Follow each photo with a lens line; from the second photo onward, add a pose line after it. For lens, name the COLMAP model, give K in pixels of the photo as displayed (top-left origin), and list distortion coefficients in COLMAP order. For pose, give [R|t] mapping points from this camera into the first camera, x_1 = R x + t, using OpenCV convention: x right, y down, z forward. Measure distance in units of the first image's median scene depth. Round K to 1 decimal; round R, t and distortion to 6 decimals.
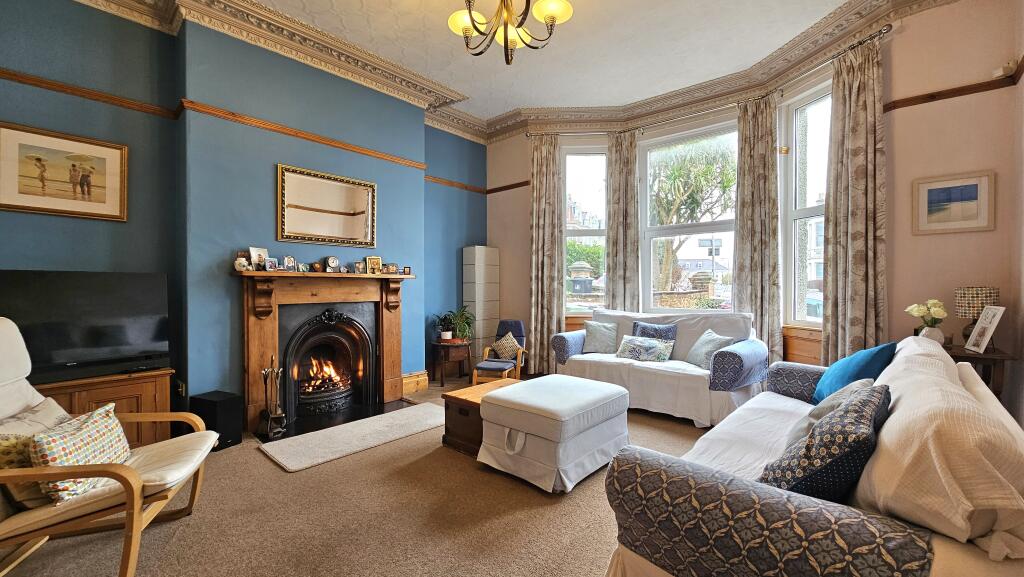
lens RADIAL K [[416.9, 0, 496.3], [0, 416.9, 288.5], [0, 0, 1]] dist [0.000495, -0.000140]
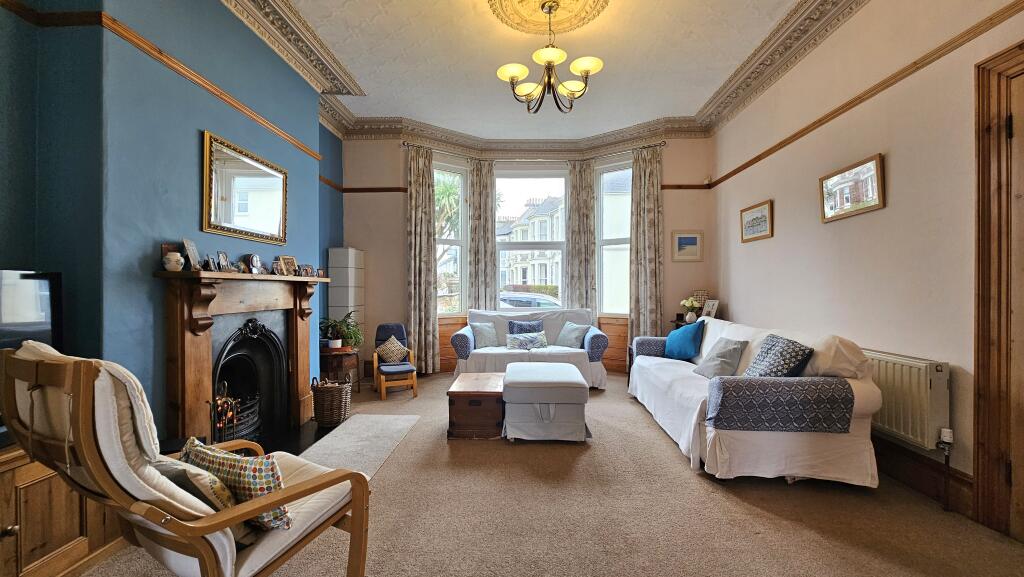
lens RADIAL K [[418.6, 0, 508.7], [0, 418.6, 290.5], [0, 0, 1]] dist [-0.000668, 0.000019]
pose [[0.763838, -0.003047, 0.645401, -0.496319], [0.005065, 0.999986, -0.001274, -0.002857], [-0.645389, 0.004242, 0.763843, 0.053701]]
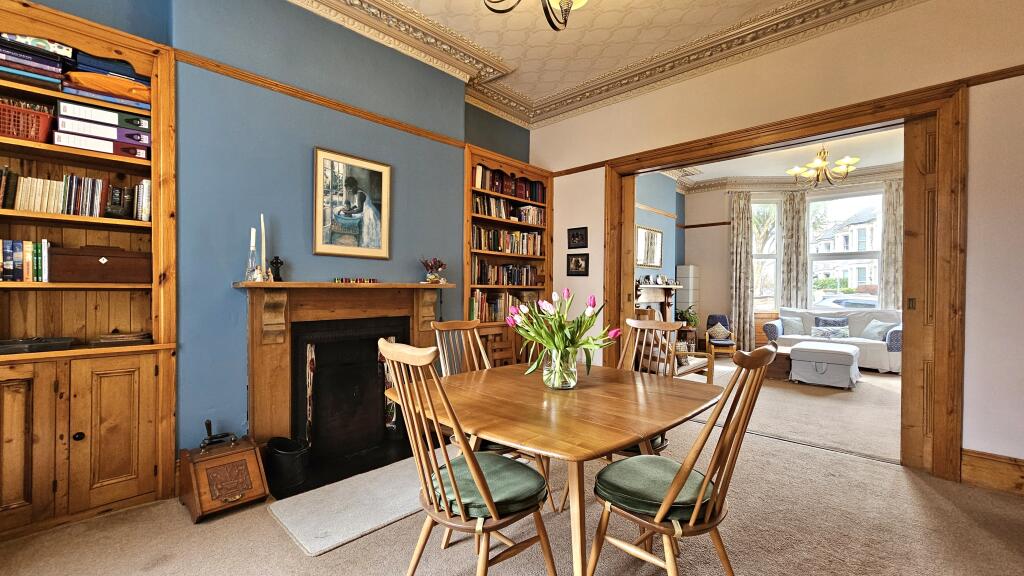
lens RADIAL K [[418.6, 0, 508.7], [0, 418.6, 290.0], [0, 0, 1]] dist [-0.000668, 0.000019]
pose [[0.999678, 0.005391, -0.024781, -0.855332], [-0.005383, 0.999985, 0.000416, -0.012882], [0.024783, -0.000282, 0.999693, -0.675160]]
